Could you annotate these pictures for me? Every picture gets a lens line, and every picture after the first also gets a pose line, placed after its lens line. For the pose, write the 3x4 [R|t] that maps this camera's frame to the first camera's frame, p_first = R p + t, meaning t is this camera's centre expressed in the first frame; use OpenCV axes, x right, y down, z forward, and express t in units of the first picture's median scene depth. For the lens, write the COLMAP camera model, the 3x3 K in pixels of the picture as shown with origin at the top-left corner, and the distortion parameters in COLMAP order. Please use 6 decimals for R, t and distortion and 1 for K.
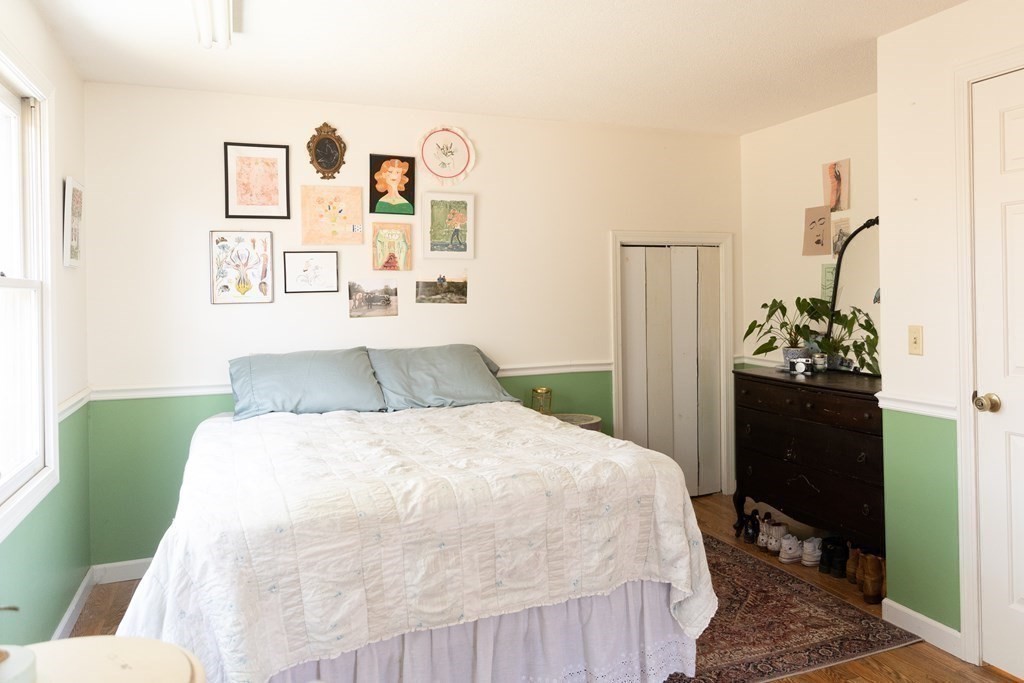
lens RADIAL K [[692.8, 0, 512.0], [0, 692.8, 341.5], [0, 0, 1]] dist [0.011310, 0.000973]
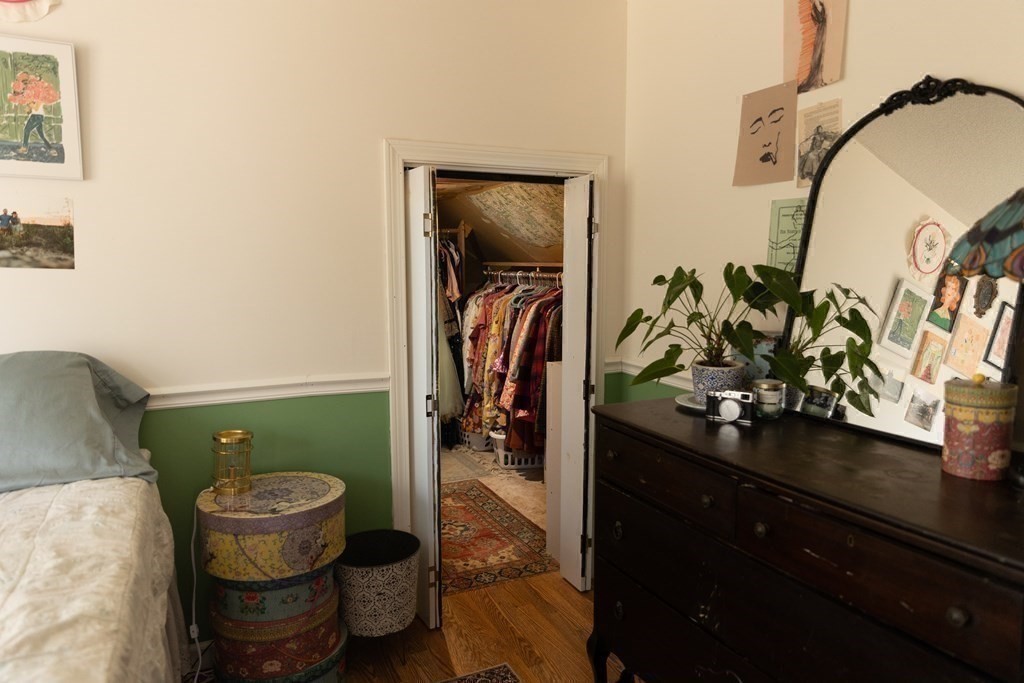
lens RADIAL K [[696.1, 0, 404.7], [0, 696.1, 357.7], [0, 0, 1]] dist [0.008091, 0.000807]
pose [[0.999927, 0.010867, 0.005209, 0.178137], [-0.011184, 0.997816, 0.065098, -0.026375], [-0.004490, -0.065151, 0.997865, 0.495261]]
